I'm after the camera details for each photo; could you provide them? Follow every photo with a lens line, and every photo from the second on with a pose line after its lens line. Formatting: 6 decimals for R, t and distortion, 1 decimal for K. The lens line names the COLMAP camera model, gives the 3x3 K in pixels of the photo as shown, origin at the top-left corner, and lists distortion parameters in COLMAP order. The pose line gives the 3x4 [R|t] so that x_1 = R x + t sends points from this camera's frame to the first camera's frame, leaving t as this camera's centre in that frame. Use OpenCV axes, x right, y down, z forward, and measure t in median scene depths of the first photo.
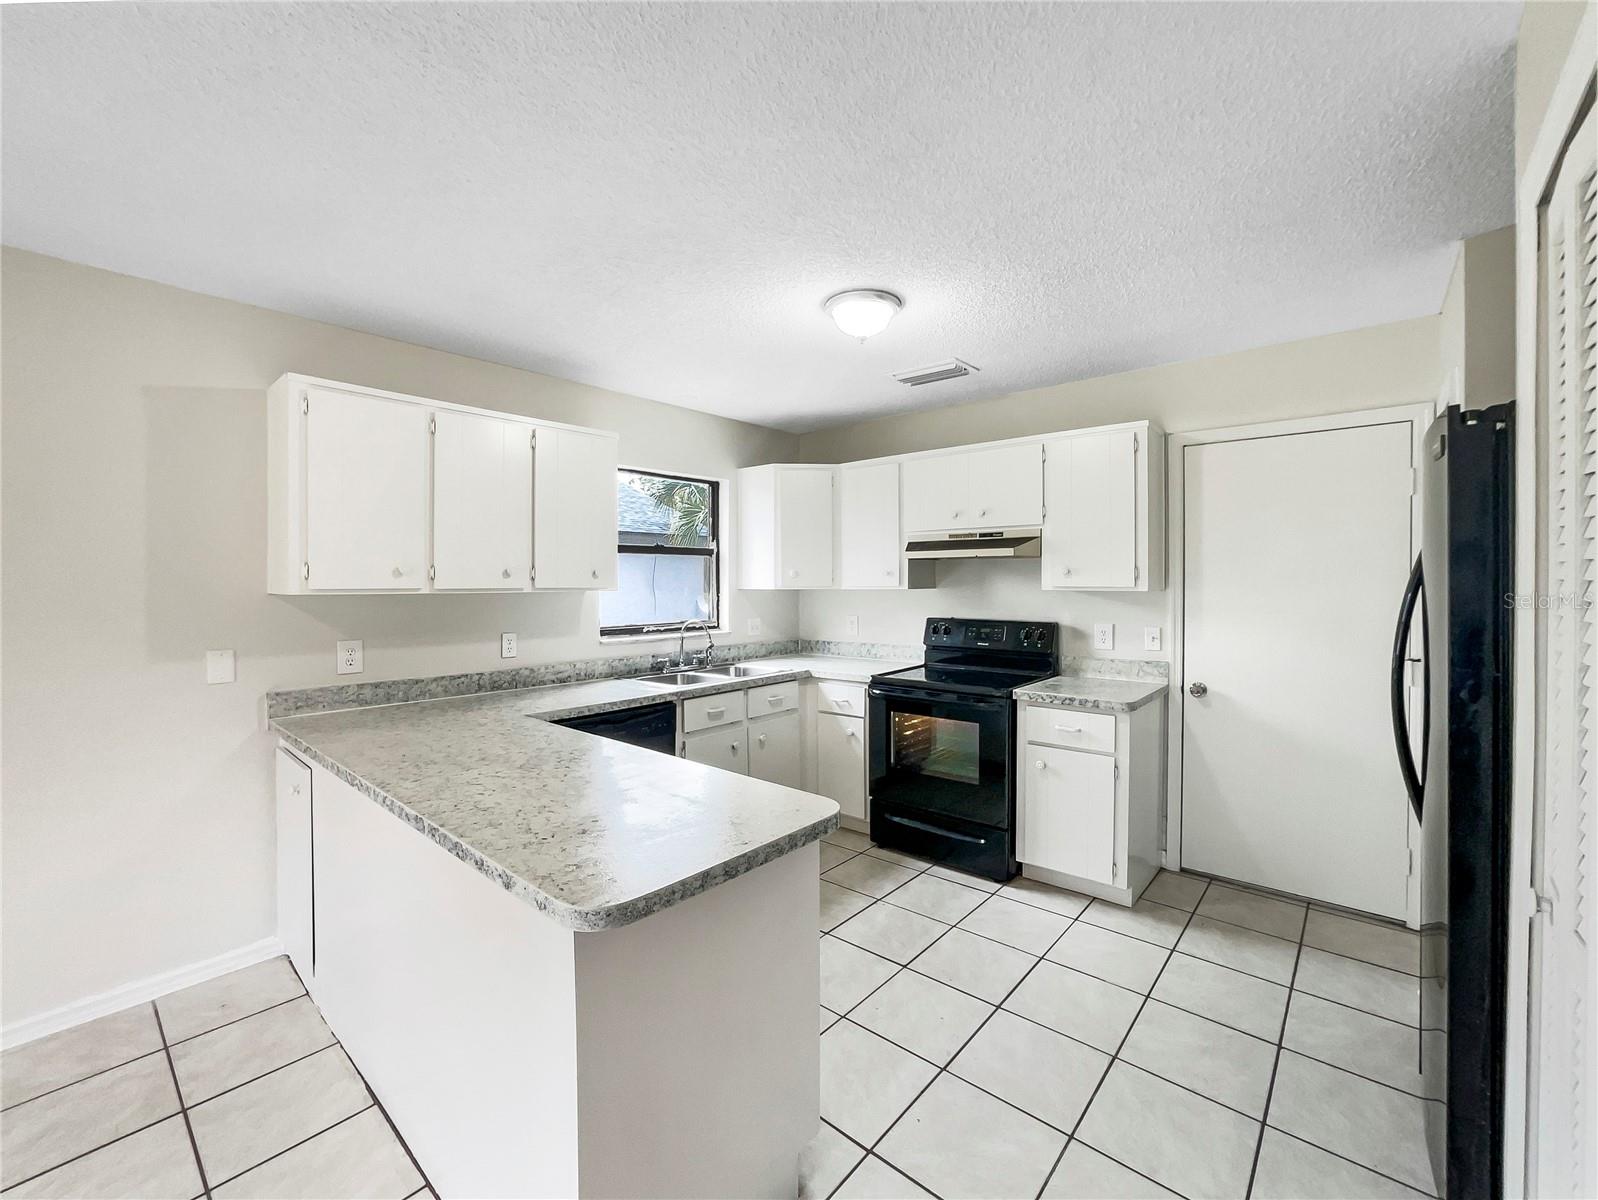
lens RADIAL K [[681.2, 0, 783.2], [0, 681.2, 588.6], [0, 0, 1]] dist [-0.011287, 0.000618]
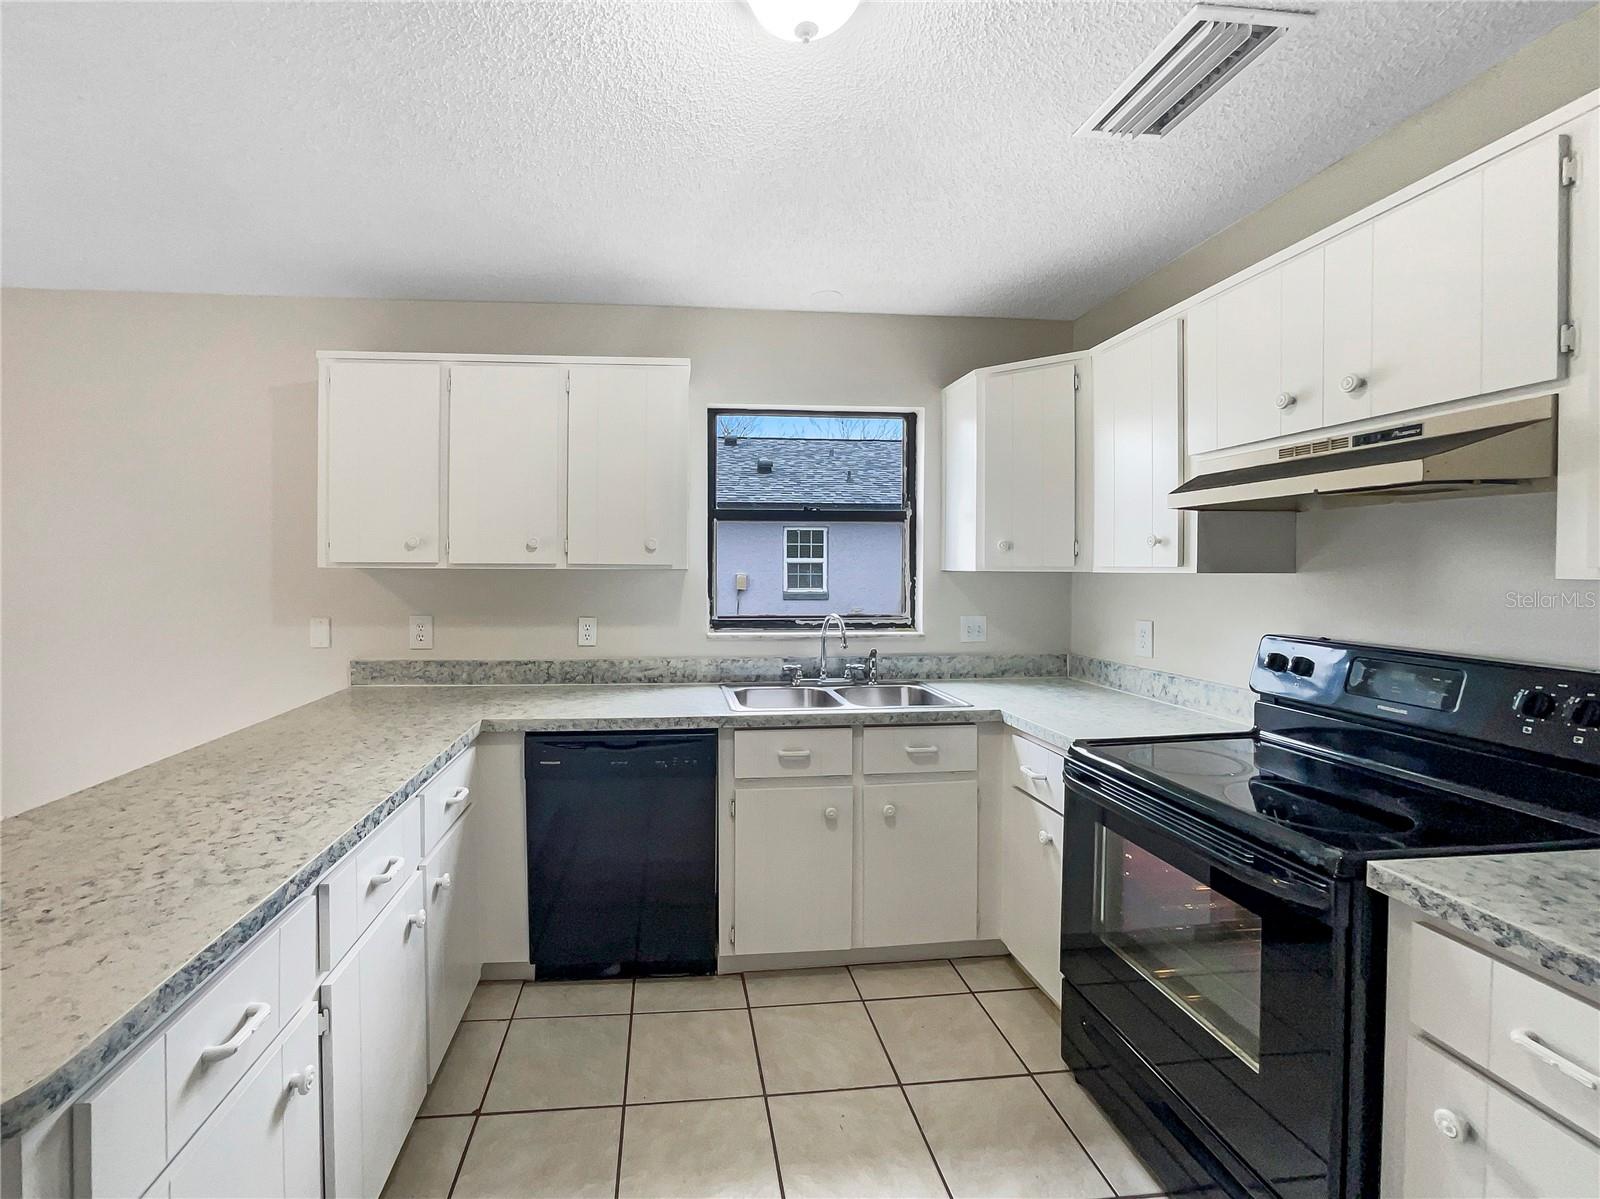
lens RADIAL K [[682.1, 0, 752.3], [0, 682.1, 566.3], [0, 0, 1]] dist [-0.011287, 0.000618]
pose [[0.733061, 0.006500, -0.680132, 0.323661], [-0.012882, 0.999908, -0.004327, 0.002503], [0.680041, 0.011933, 0.733077, 0.502982]]
